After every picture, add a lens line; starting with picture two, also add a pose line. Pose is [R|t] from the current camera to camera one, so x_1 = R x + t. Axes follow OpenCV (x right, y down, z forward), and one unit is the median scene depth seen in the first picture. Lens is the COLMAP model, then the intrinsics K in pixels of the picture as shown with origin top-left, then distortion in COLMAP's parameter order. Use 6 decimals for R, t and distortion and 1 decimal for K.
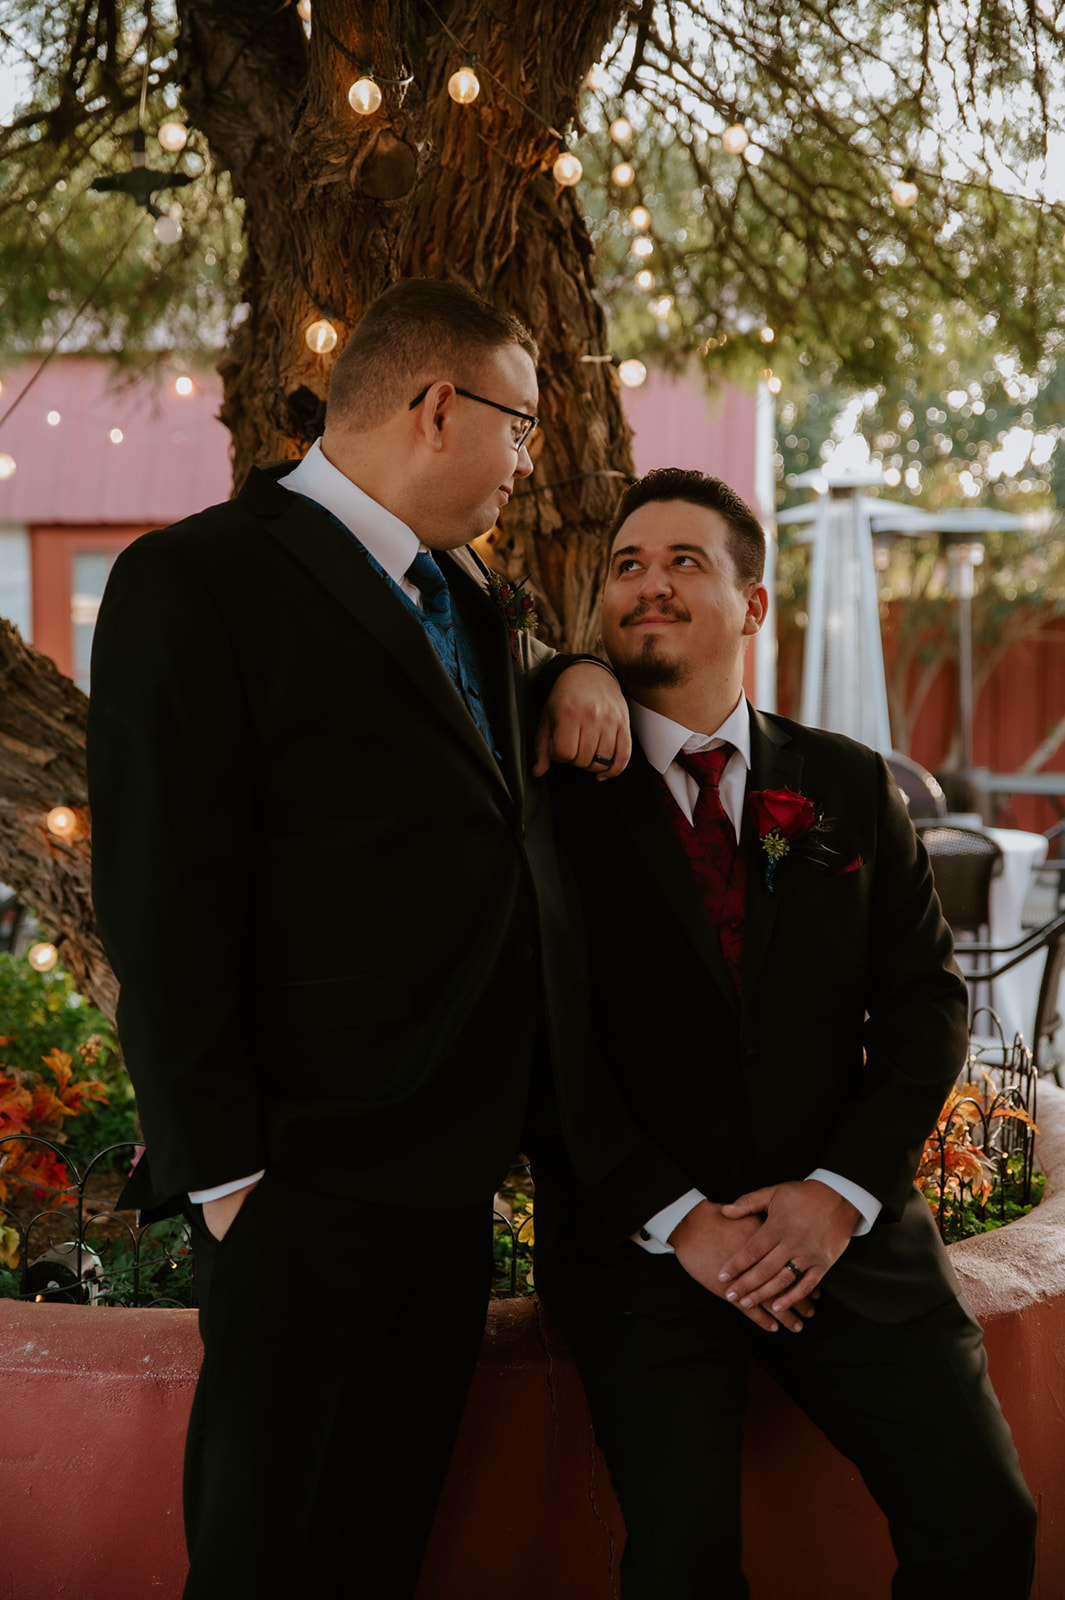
lens RADIAL K [[2827.9, 0, 533.1], [0, 2827.9, 800.8], [0, 0, 1]] dist [0.208838, 0.000000]
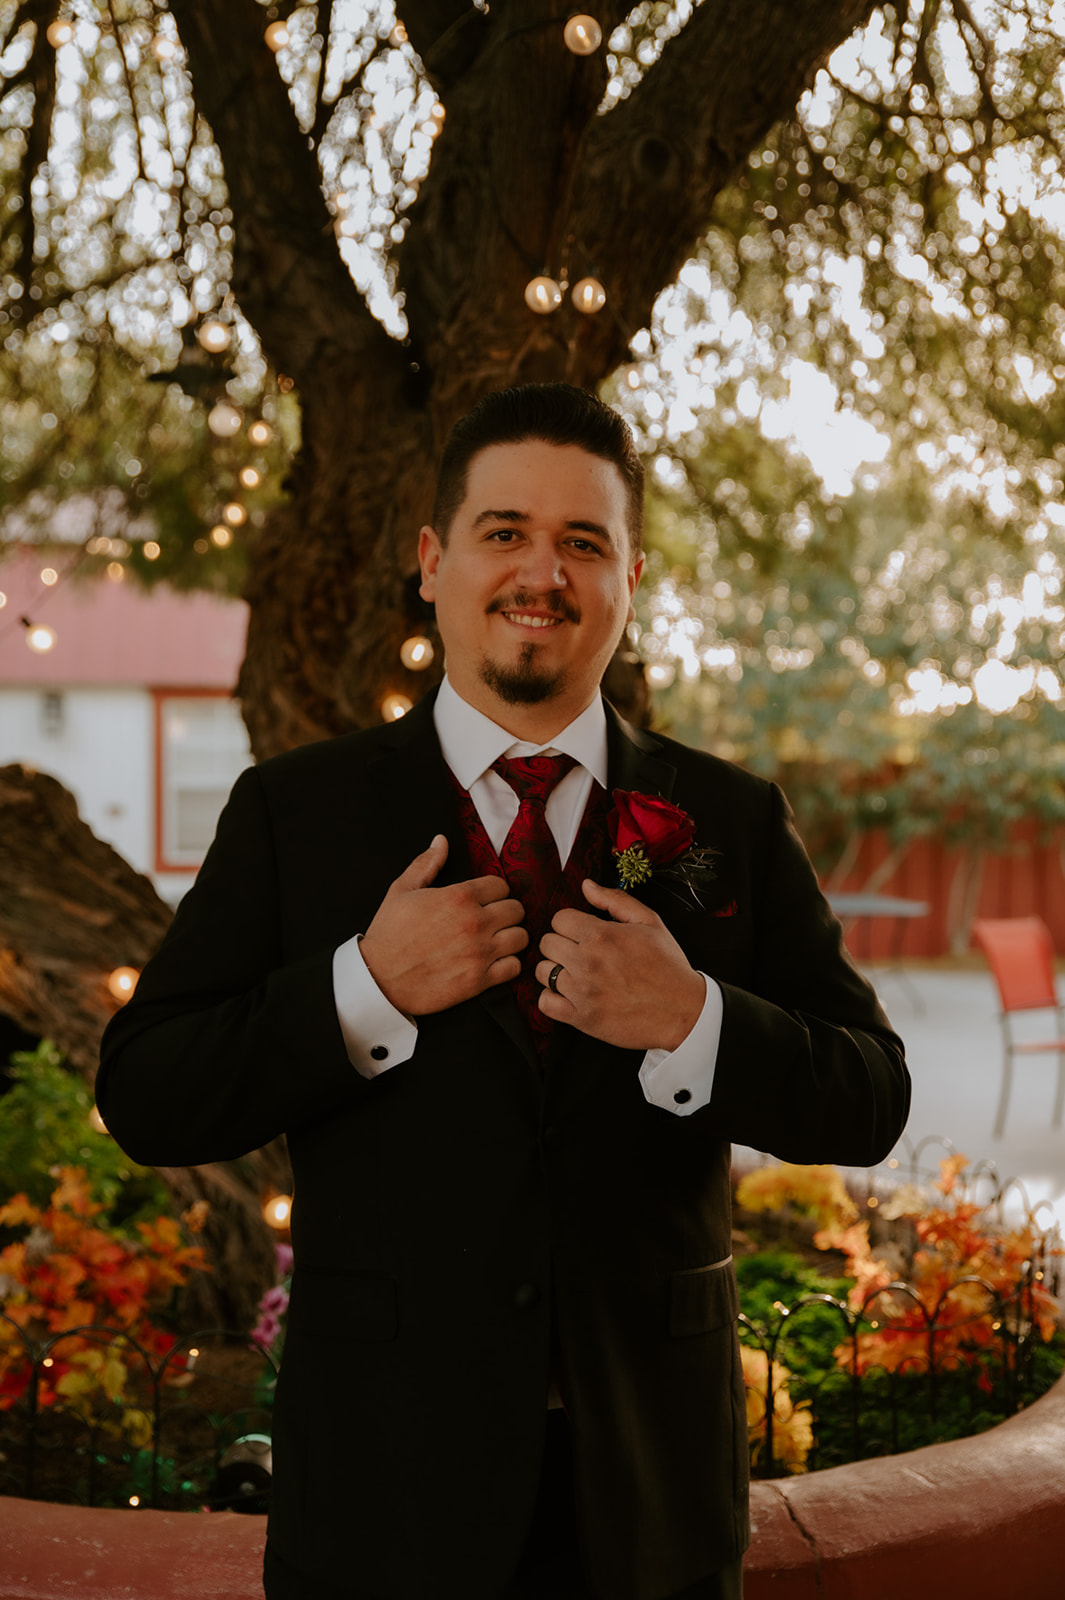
lens RADIAL K [[2104.6, 0, 500.4], [0, 2104.6, 788.8], [0, 0, 1]] dist [0.082391, 0.000000]
pose [[0.975188, 0.009114, 0.221189, -0.215531], [0.001881, 0.998775, -0.049448, -0.026309], [-0.221368, 0.048637, 0.973977, 0.239018]]
